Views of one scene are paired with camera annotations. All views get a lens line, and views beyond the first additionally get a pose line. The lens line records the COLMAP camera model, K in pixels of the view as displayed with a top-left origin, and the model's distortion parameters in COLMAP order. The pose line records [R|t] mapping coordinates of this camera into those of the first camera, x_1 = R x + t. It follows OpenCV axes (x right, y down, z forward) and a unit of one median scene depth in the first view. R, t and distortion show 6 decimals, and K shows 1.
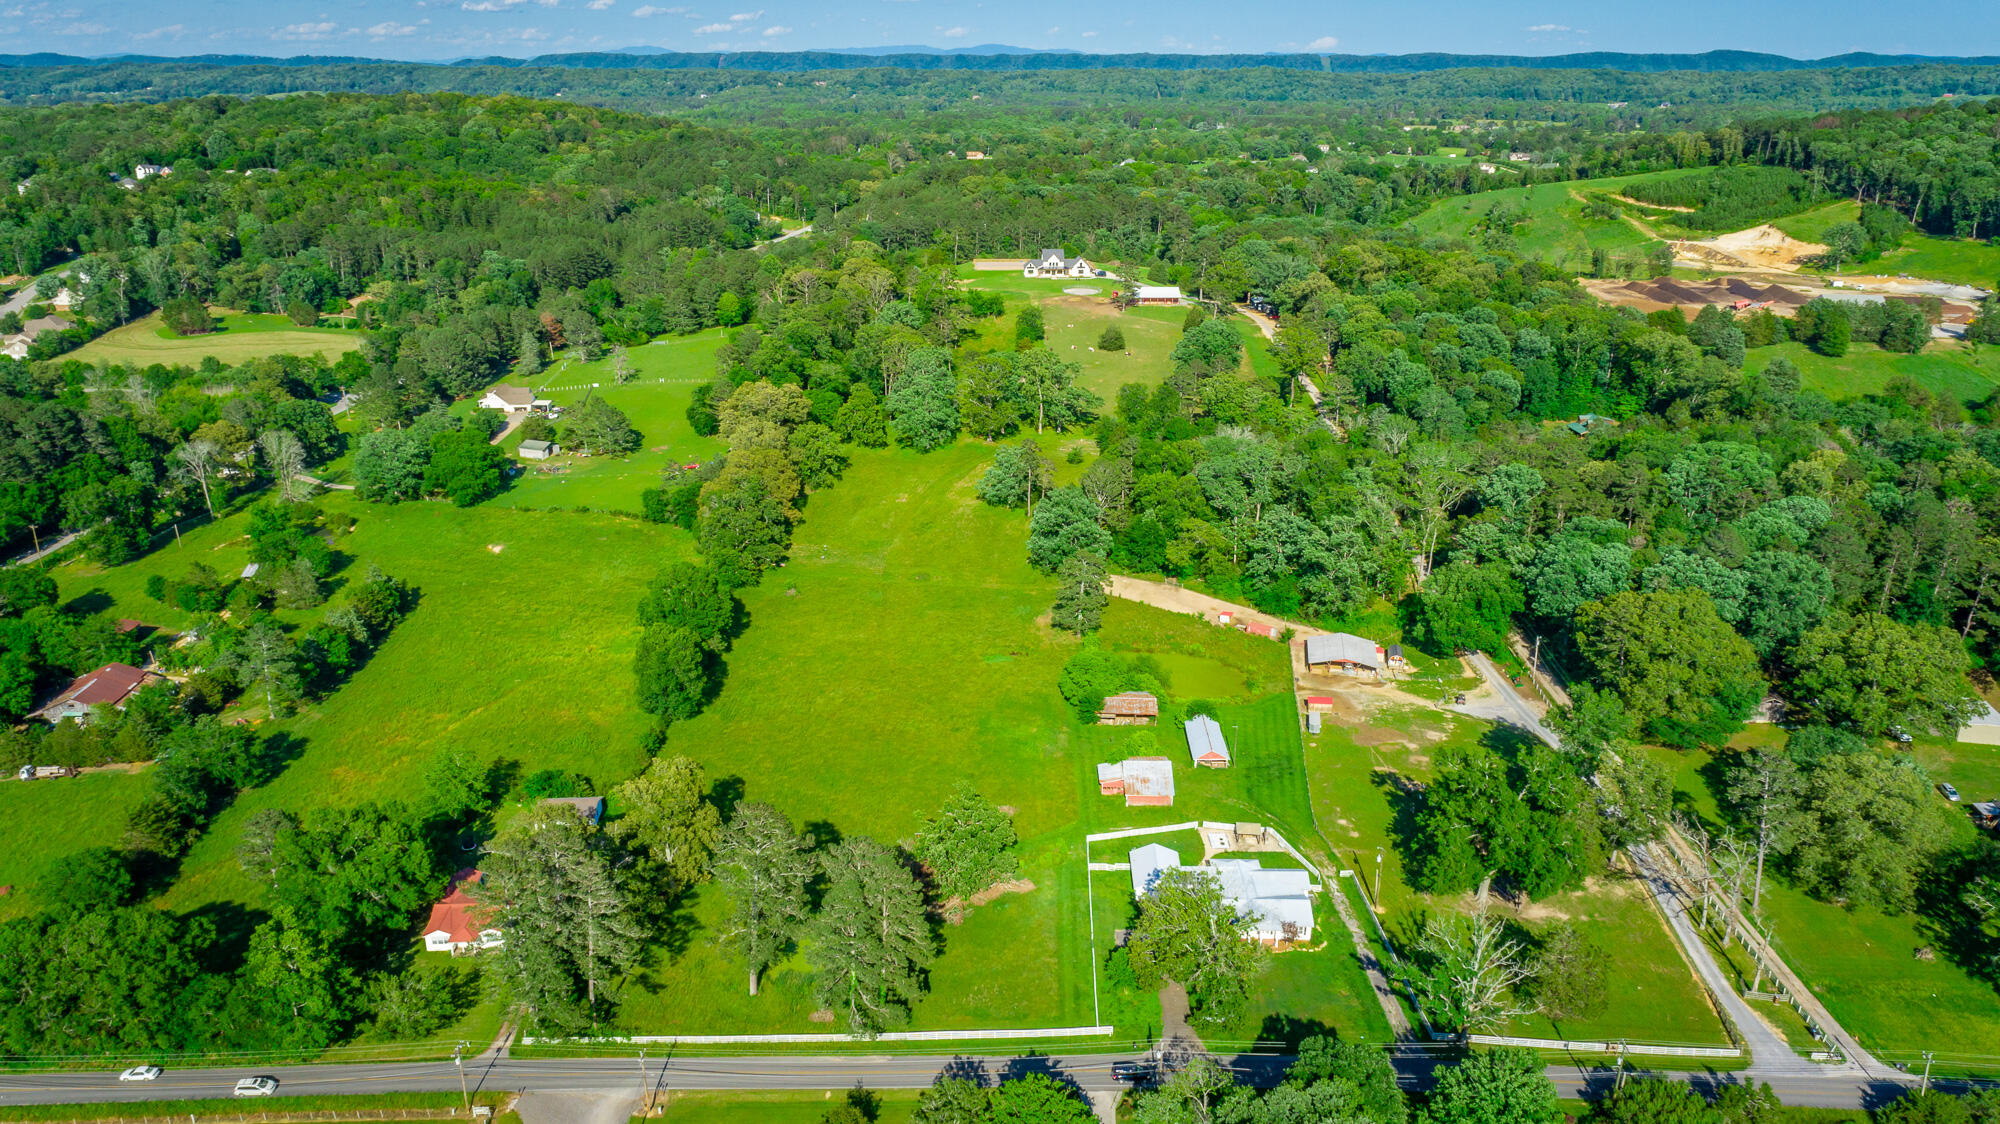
lens RADIAL K [[1368.7, 0, 1000.4], [0, 1368.7, 558.2], [0, 0, 1]] dist [-0.006168, 0.001430]
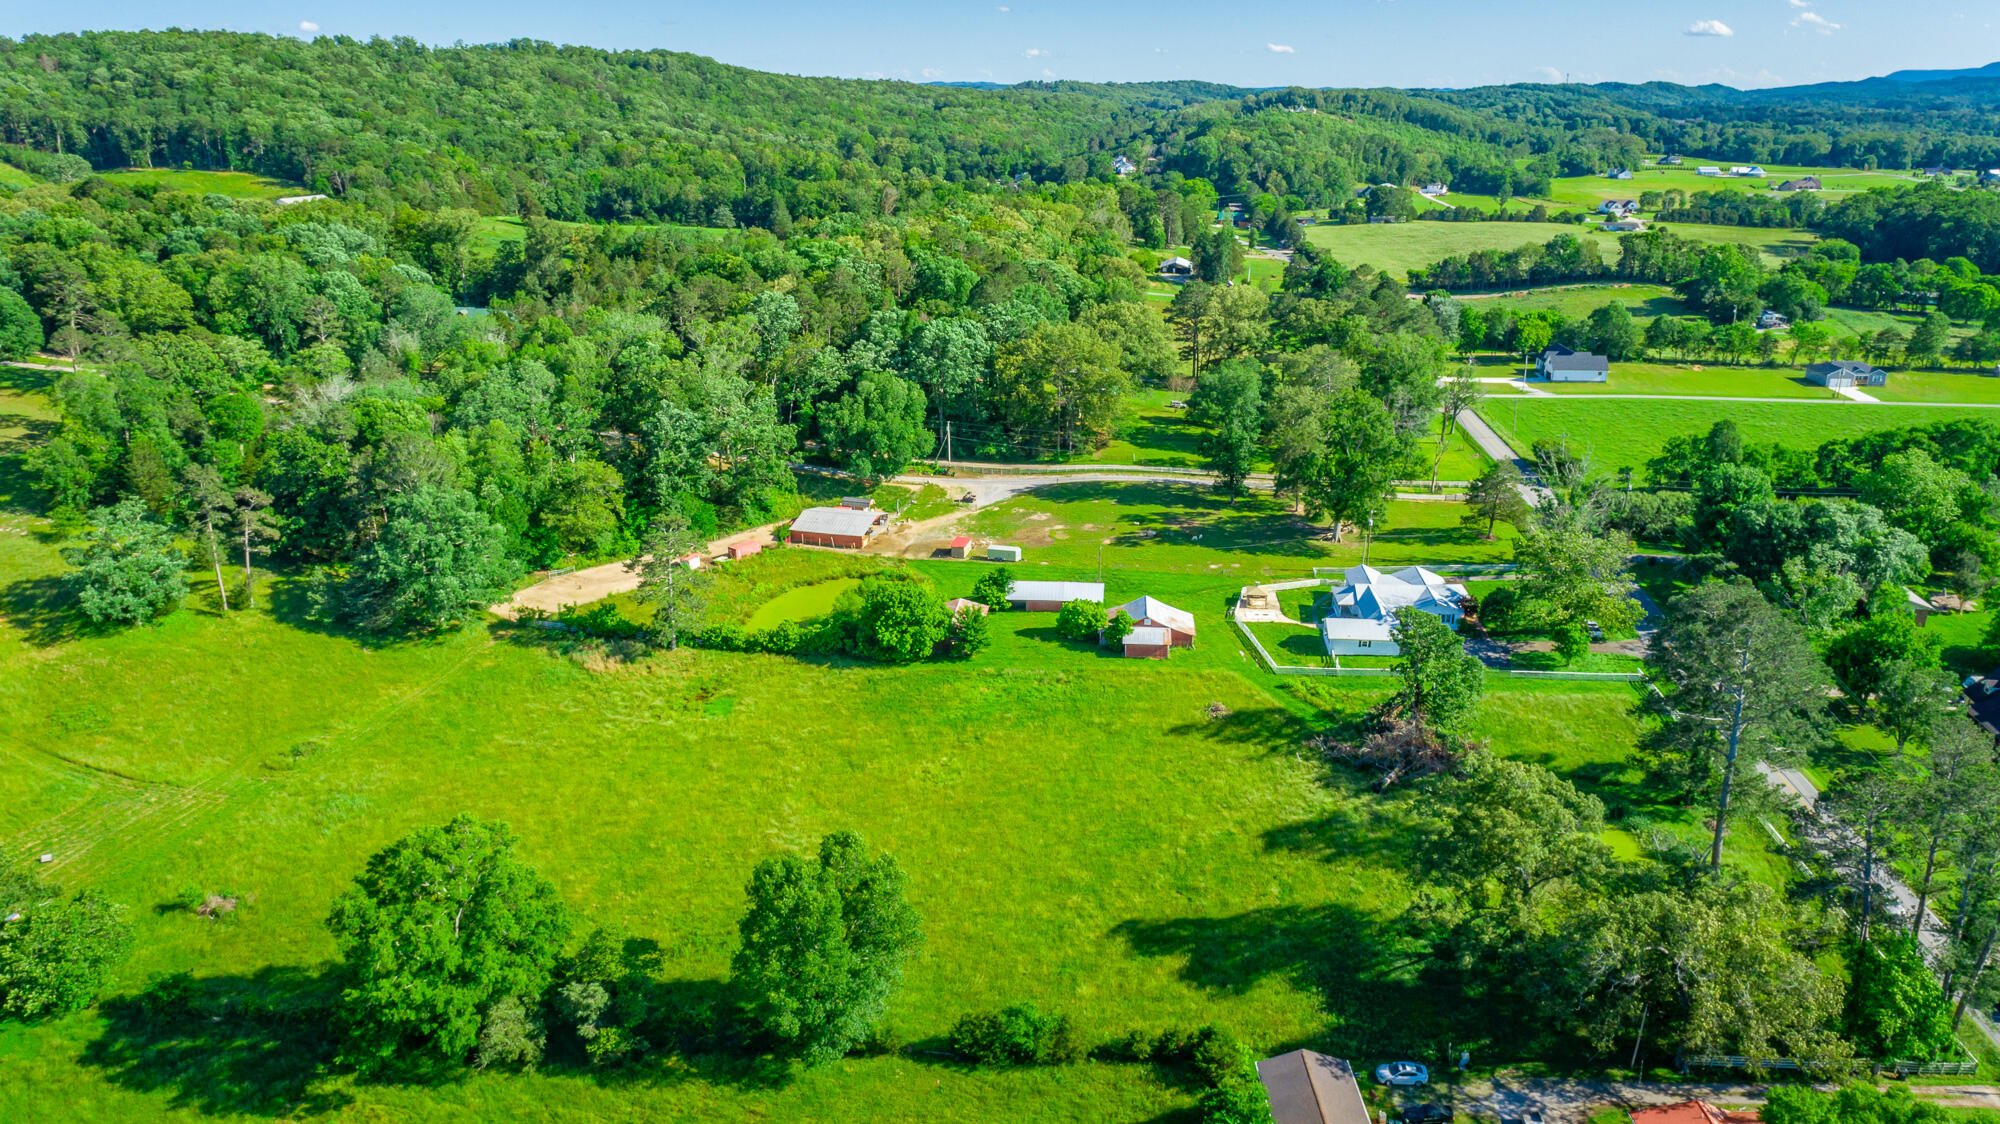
lens RADIAL K [[1356.3, 0, 1000.6], [0, 1356.3, 564.4], [0, 0, 1]] dist [-0.014082, 0.009946]
pose [[0.074830, -0.330839, 0.940716, -0.516180], [0.338190, 0.895872, 0.288167, -0.110148], [-0.938098, 0.296577, 0.178925, 0.715623]]
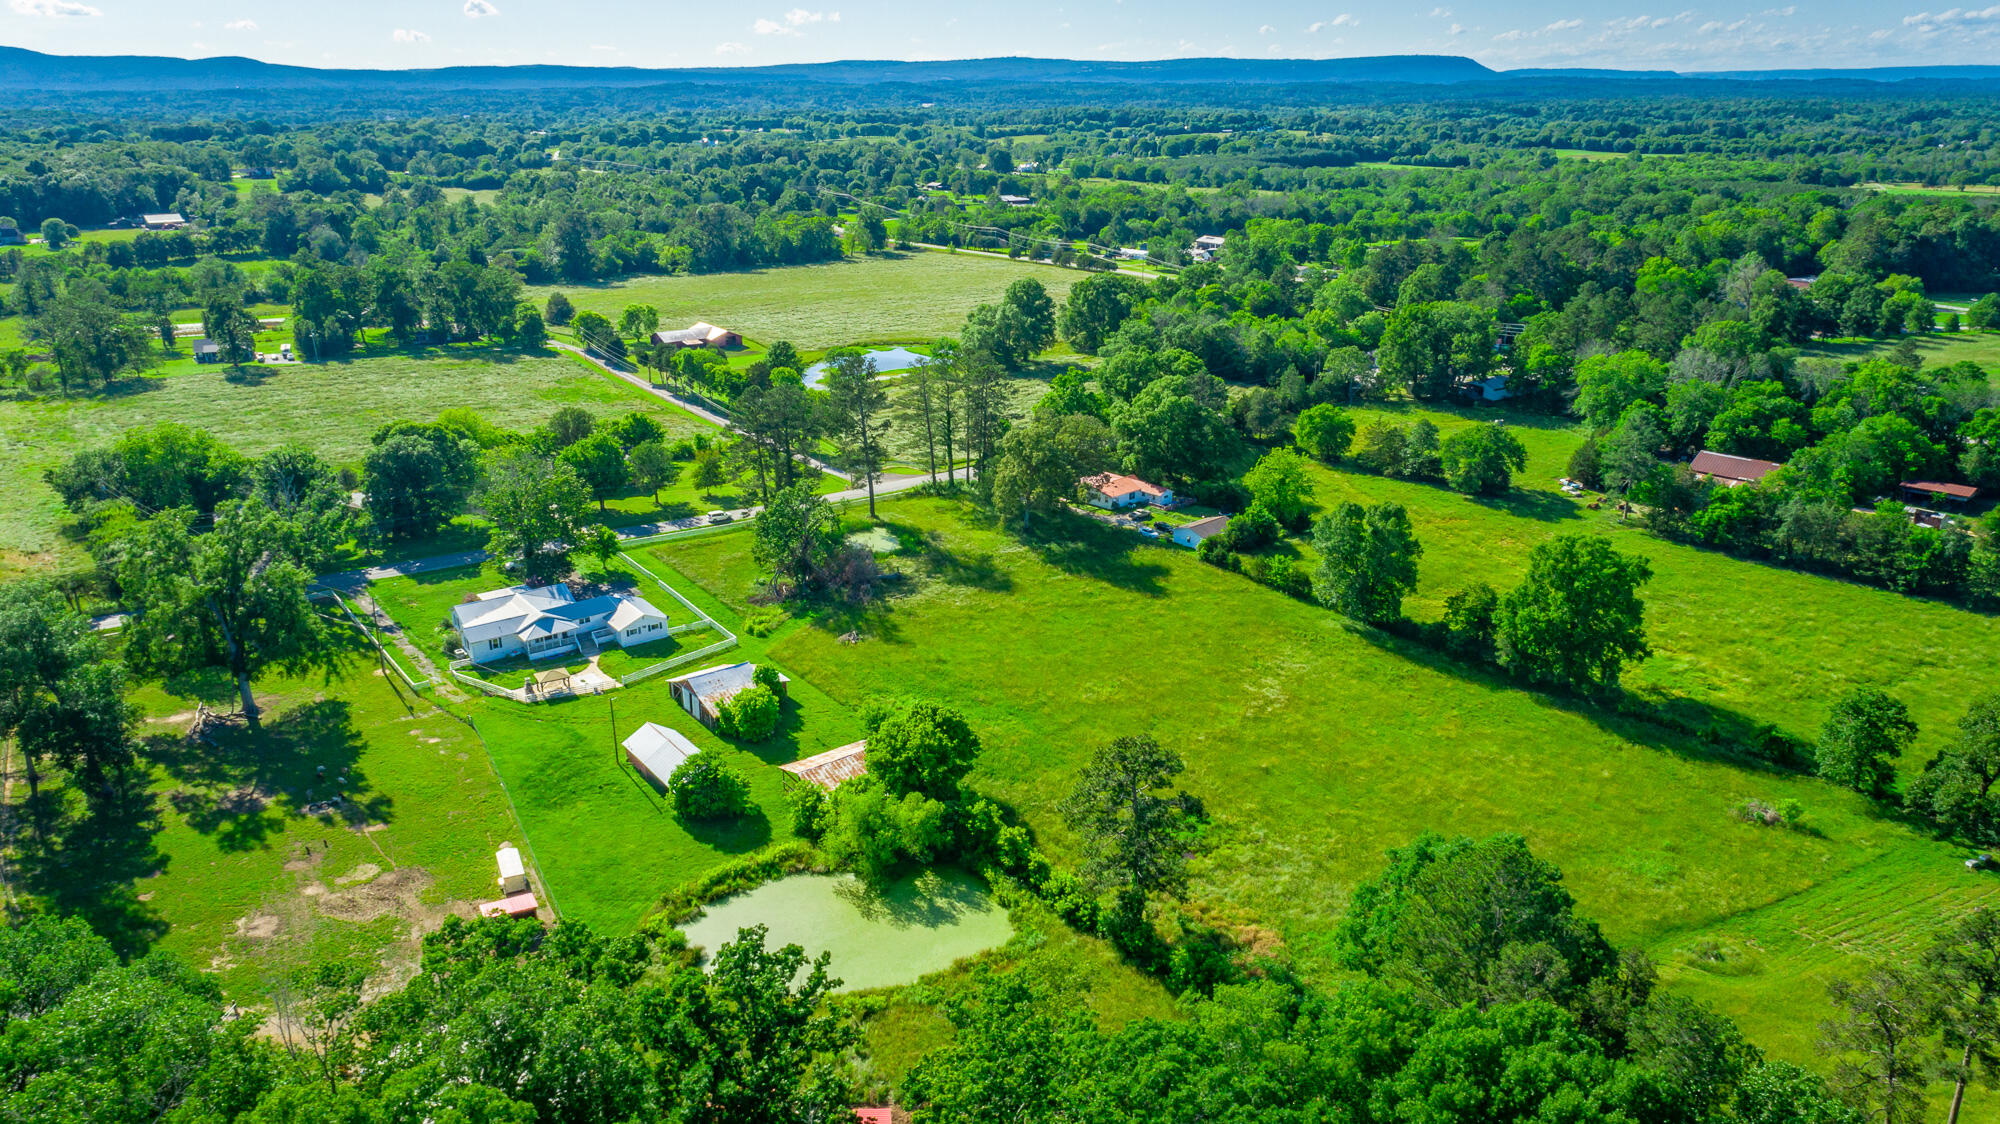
lens RADIAL K [[1365.8, 0, 1001.5], [0, 1365.8, 557.3], [0, 0, 1]] dist [-0.010354, 0.010343]
pose [[-0.789931, 0.198570, -0.580154, 0.303365], [-0.203961, 0.807160, 0.553979, -0.251932], [0.578281, 0.555934, -0.597101, 1.142261]]
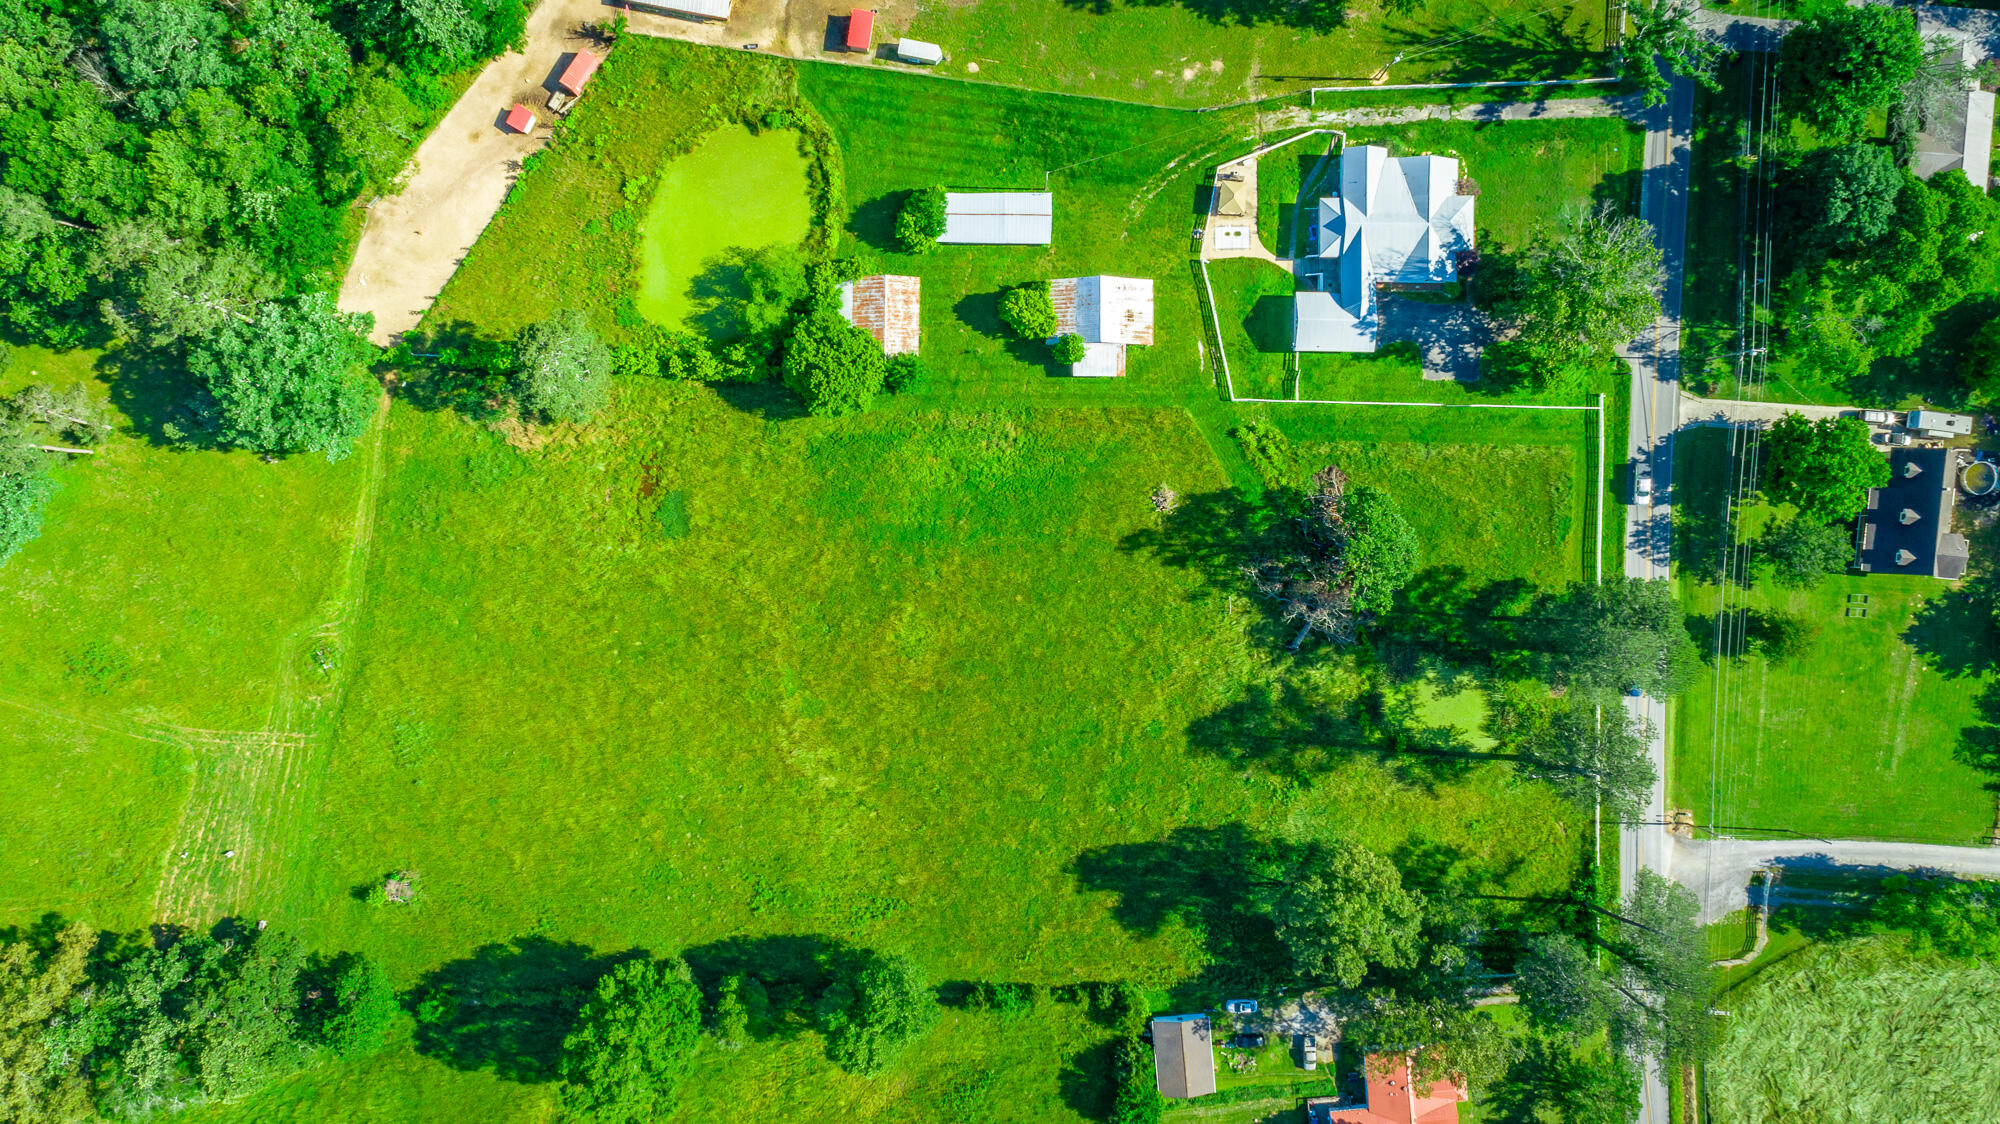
lens RADIAL K [[1365.8, 0, 1001.5], [0, 1365.8, 557.3], [0, 0, 1]] dist [-0.010354, 0.010343]
pose [[-0.006789, -0.999849, -0.016004, -0.011252], [0.334936, -0.017353, 0.942081, -0.436310], [-0.942216, 0.001036, 0.335004, 0.620154]]
